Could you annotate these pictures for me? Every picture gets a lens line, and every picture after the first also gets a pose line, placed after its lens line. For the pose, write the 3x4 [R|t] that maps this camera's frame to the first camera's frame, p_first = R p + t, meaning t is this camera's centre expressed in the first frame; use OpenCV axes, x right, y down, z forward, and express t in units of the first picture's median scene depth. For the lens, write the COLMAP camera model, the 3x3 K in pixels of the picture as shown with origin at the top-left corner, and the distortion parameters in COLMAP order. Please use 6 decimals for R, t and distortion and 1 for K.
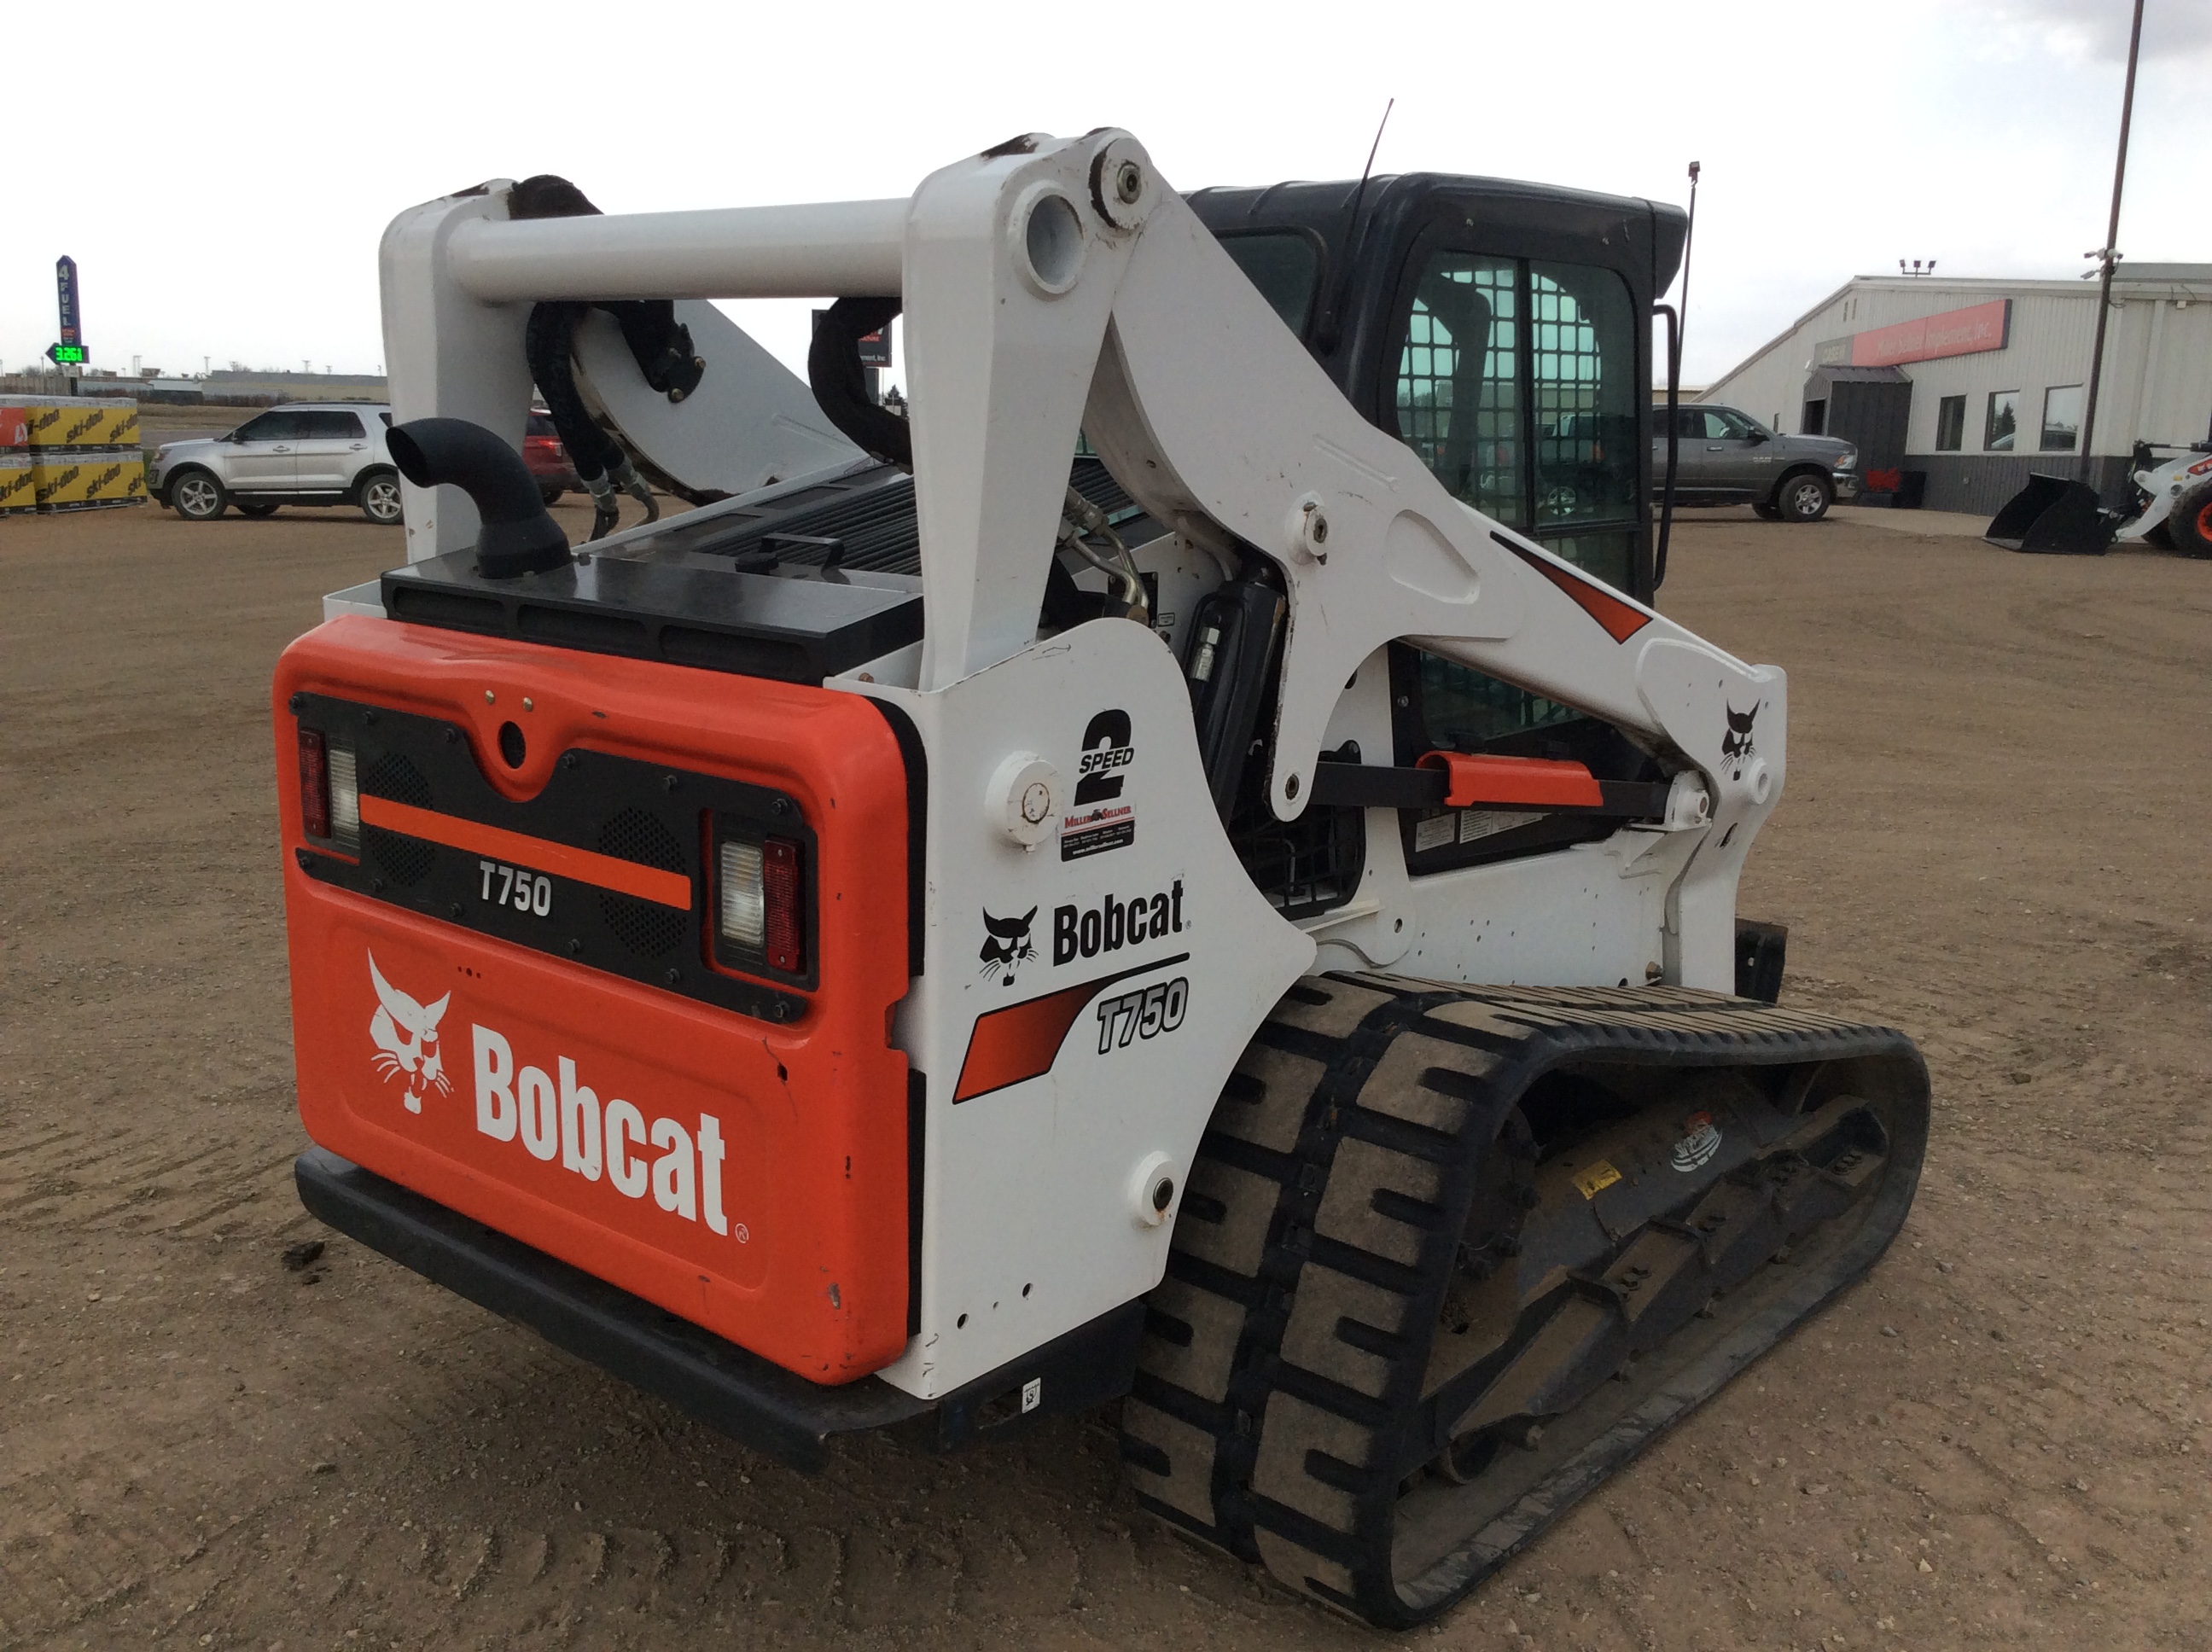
lens RADIAL K [[2006.5, 0, 1108.8], [0, 2006.5, 811.9], [0, 0, 1]] dist [0.059748, -0.010792]
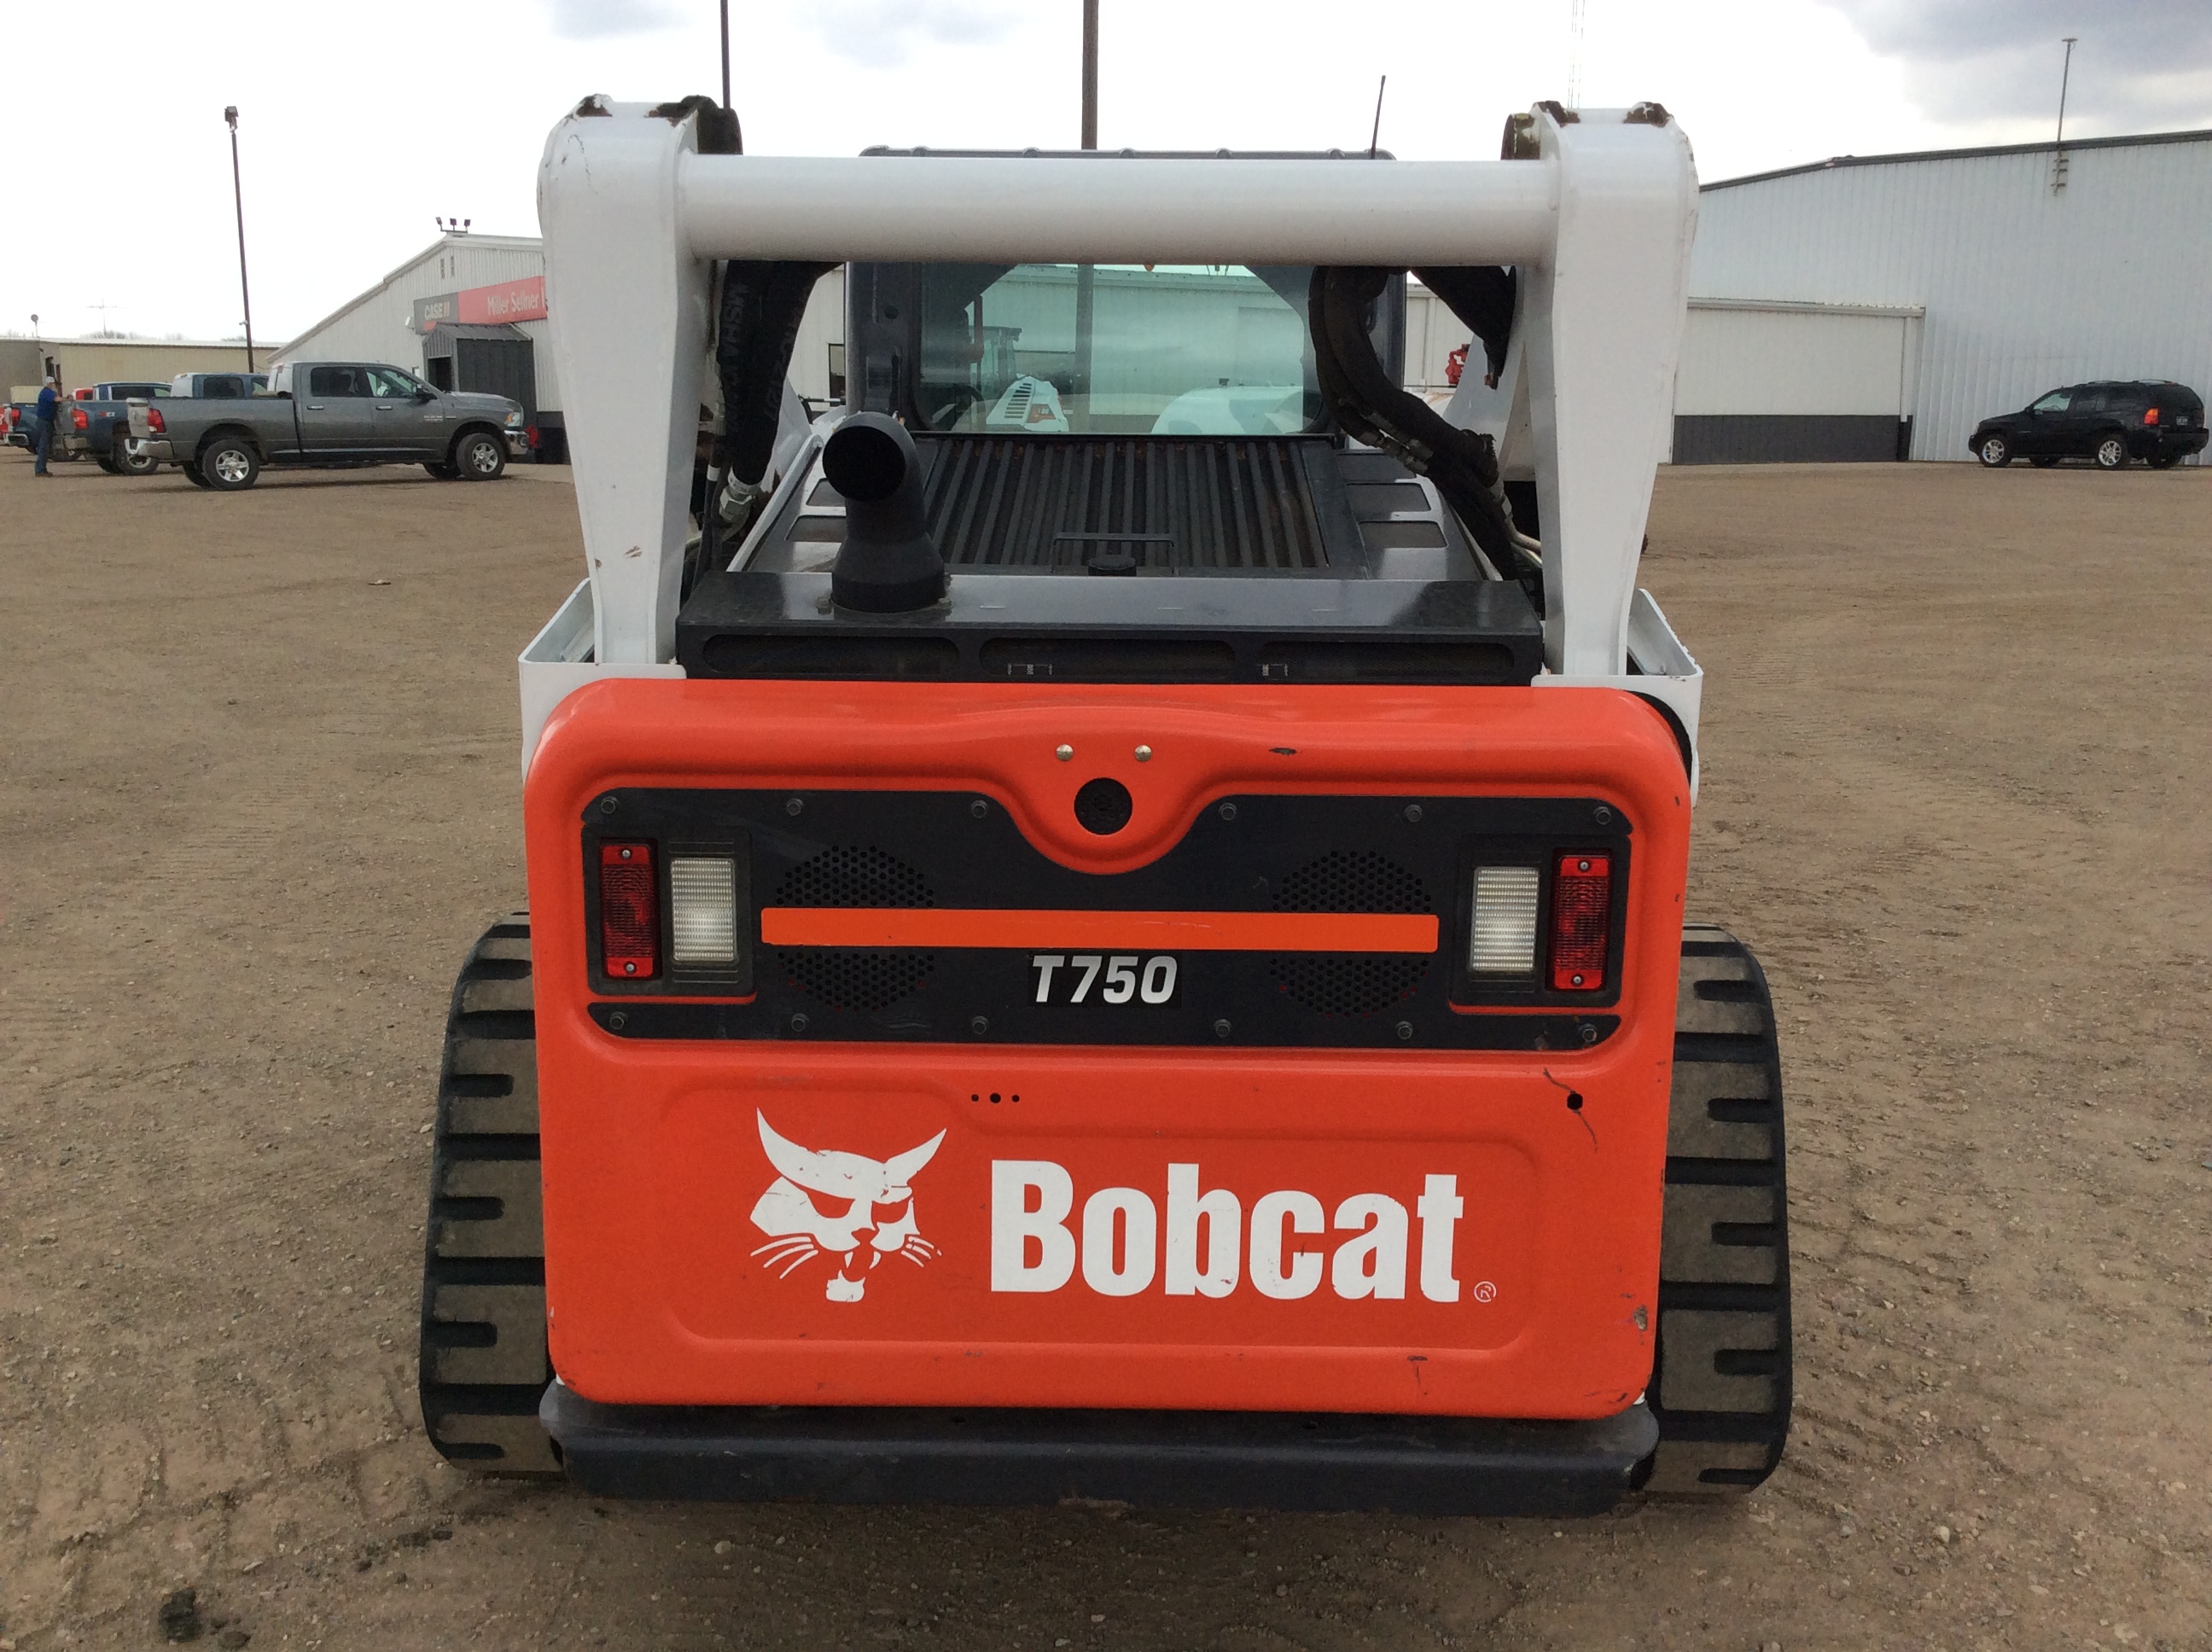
lens RADIAL K [[2014.6, 0, 1081.6], [0, 2014.6, 817.2], [0, 0, 1]] dist [0.148631, -0.306045]
pose [[0.779621, -0.149842, 0.608061, -0.787734], [0.137100, 0.988238, 0.067745, -0.084273], [-0.611060, 0.030550, 0.790994, 0.344878]]
